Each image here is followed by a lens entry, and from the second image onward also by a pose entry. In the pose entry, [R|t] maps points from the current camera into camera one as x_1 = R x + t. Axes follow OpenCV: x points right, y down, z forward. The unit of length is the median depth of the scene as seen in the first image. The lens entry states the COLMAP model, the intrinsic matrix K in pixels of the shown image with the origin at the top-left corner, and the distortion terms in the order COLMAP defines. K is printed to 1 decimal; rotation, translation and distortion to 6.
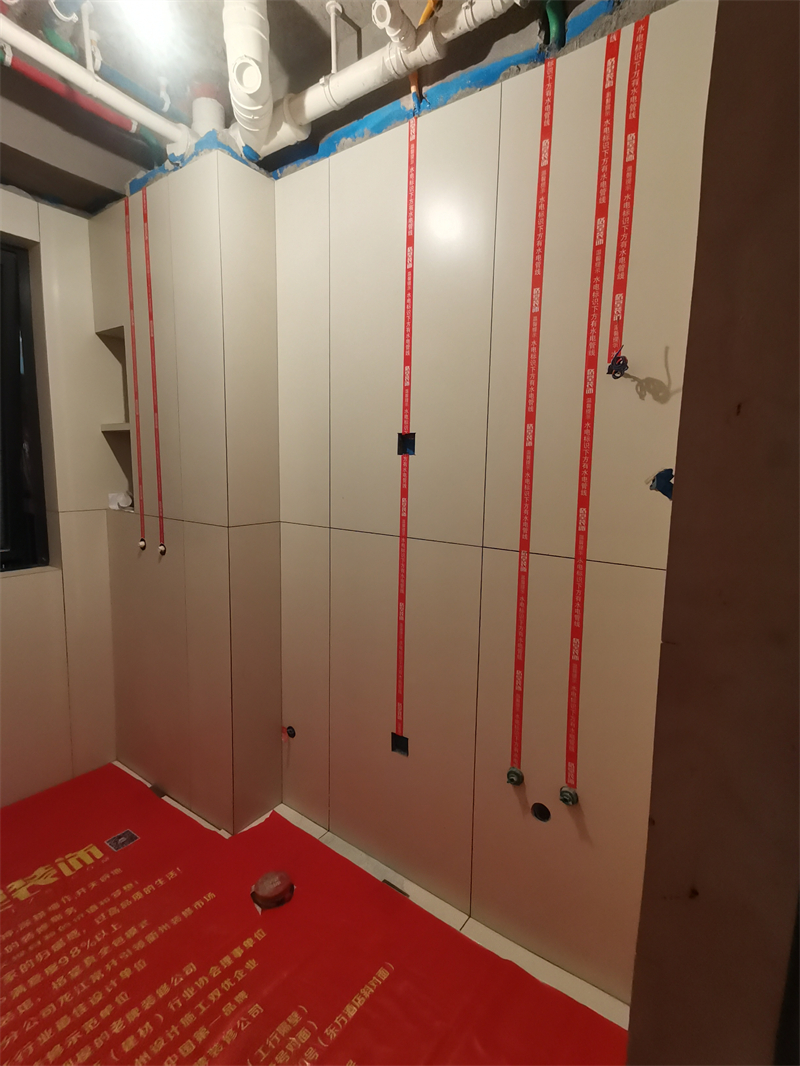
lens RADIAL K [[531.6, 0, 401.1], [0, 531.6, 529.1], [0, 0, 1]] dist [0.005349, -0.012936]
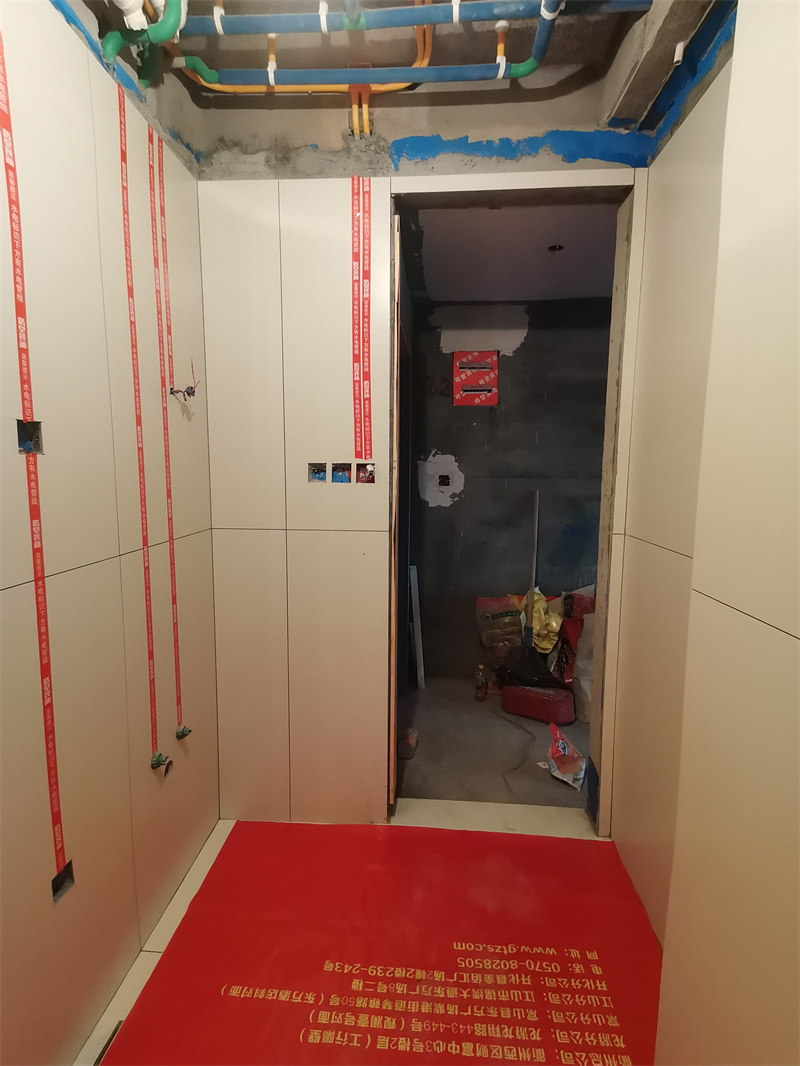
lens RADIAL K [[524.6, 0, 397.0], [0, 524.6, 529.5], [0, 0, 1]] dist [-0.065785, 0.019427]
pose [[-0.543804, -0.126896, 0.829563, -0.774525], [0.088692, 0.974276, 0.207173, -0.140390], [-0.834512, 0.186237, -0.518561, 0.976110]]
